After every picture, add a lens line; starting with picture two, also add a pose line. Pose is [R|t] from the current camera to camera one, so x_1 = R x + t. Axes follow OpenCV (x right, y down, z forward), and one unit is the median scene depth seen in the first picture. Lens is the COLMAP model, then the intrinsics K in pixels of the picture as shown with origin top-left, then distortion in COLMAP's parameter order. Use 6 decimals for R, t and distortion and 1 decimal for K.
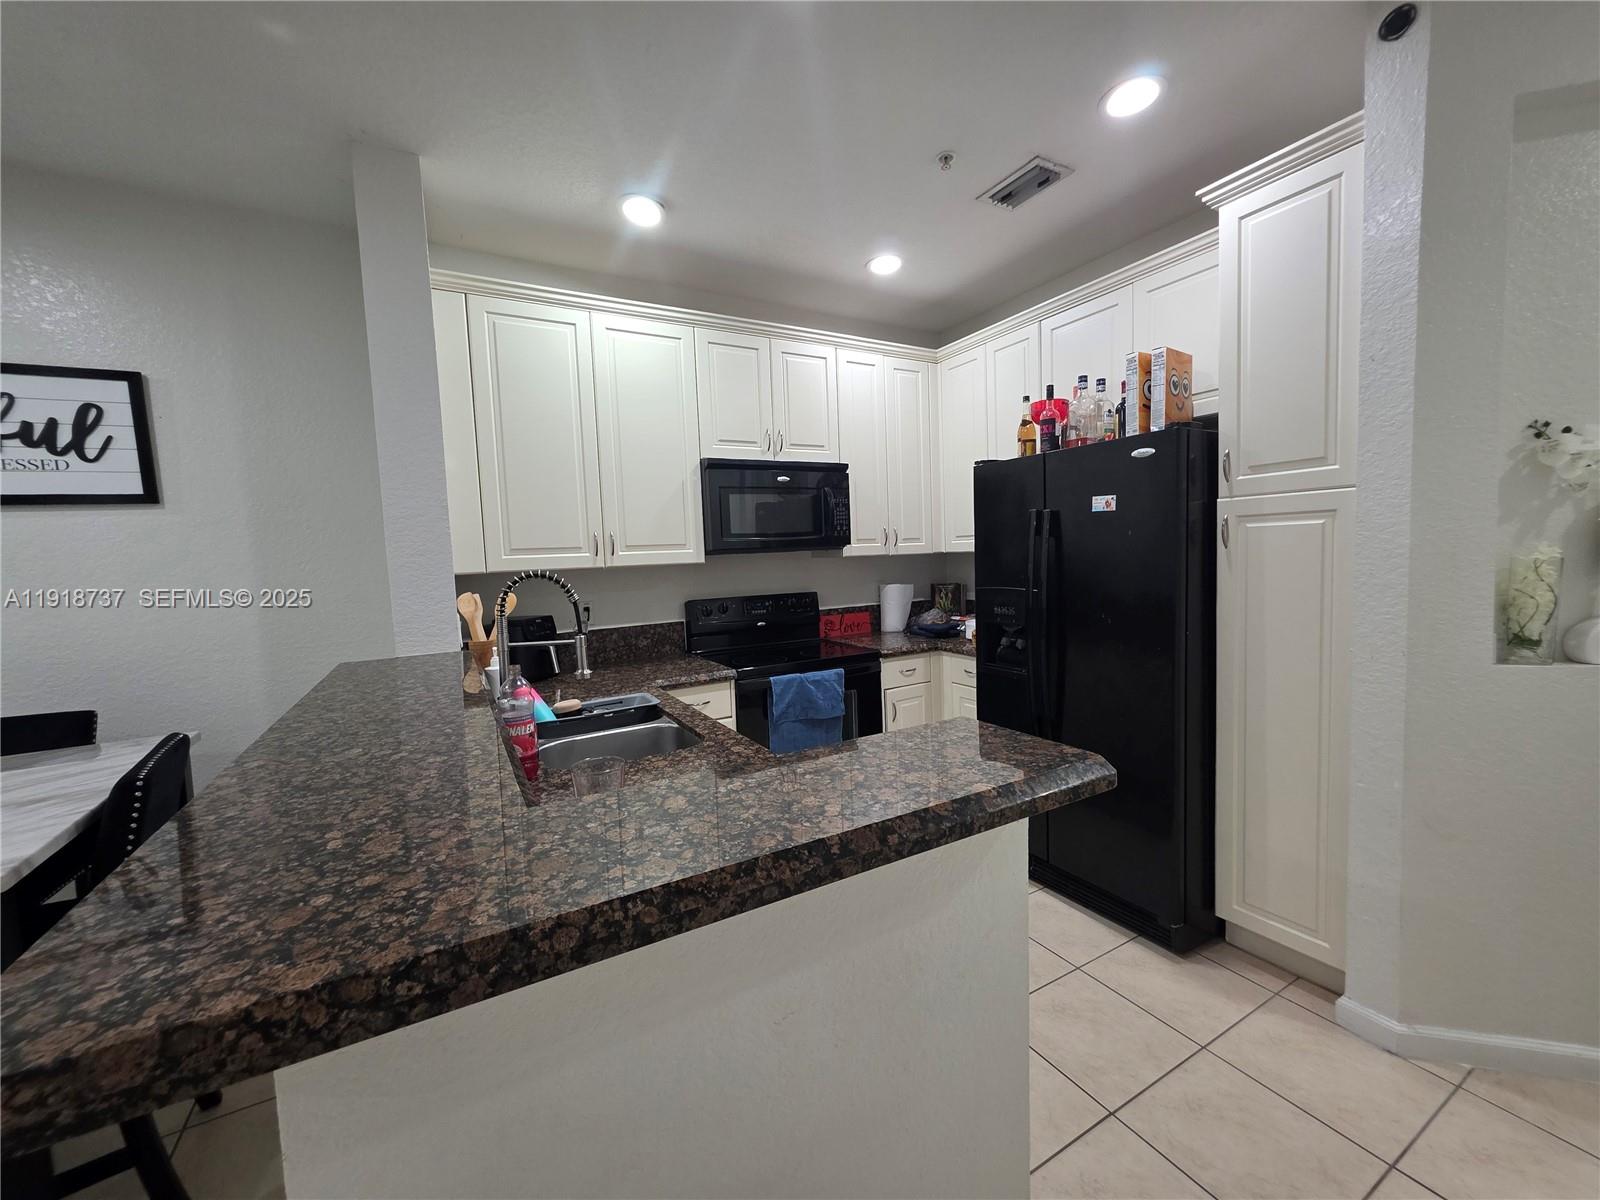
lens RADIAL K [[642.4, 0, 807.5], [0, 642.4, 596.3], [0, 0, 1]] dist [0.006823, -0.002377]
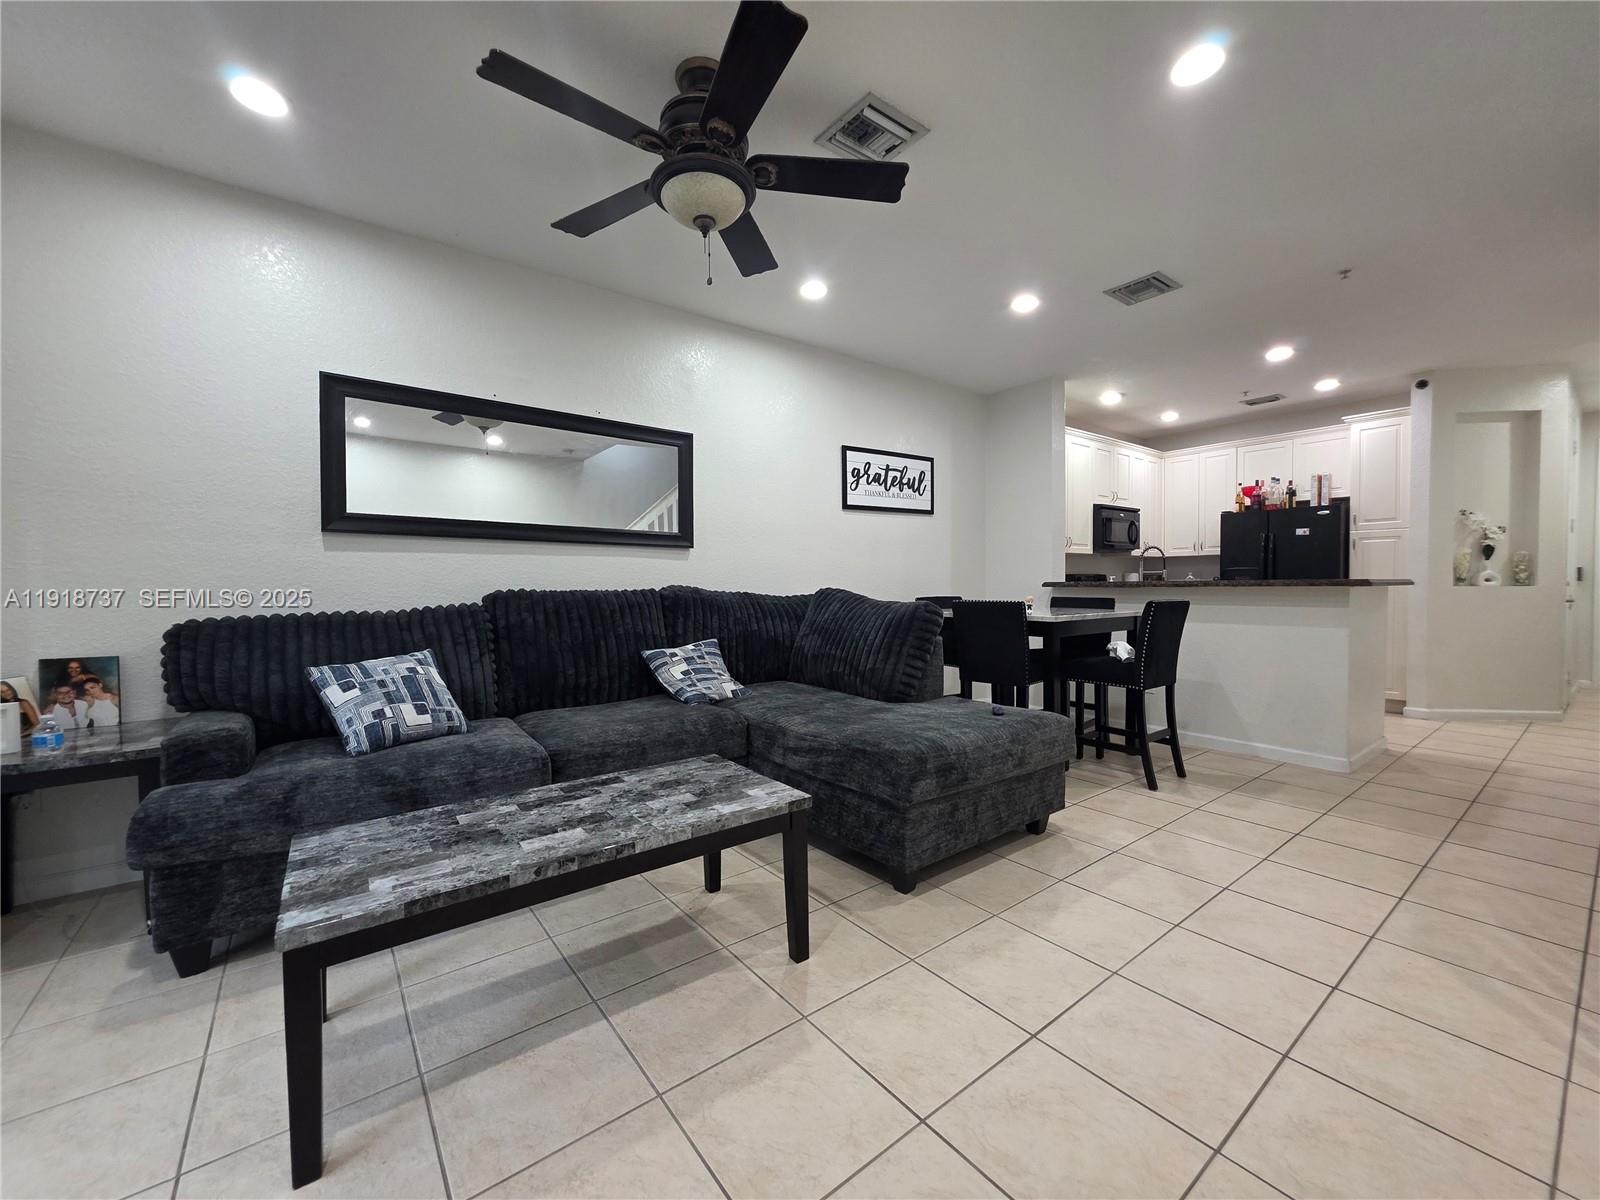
lens RADIAL K [[642.4, 0, 807.5], [0, 642.4, 596.3], [0, 0, 1]] dist [0.006823, -0.002377]
pose [[0.986030, 0.023338, 0.164923, -1.856509], [-0.015809, 0.998778, -0.046815, 0.255588], [-0.165814, 0.043554, 0.985195, -1.142509]]
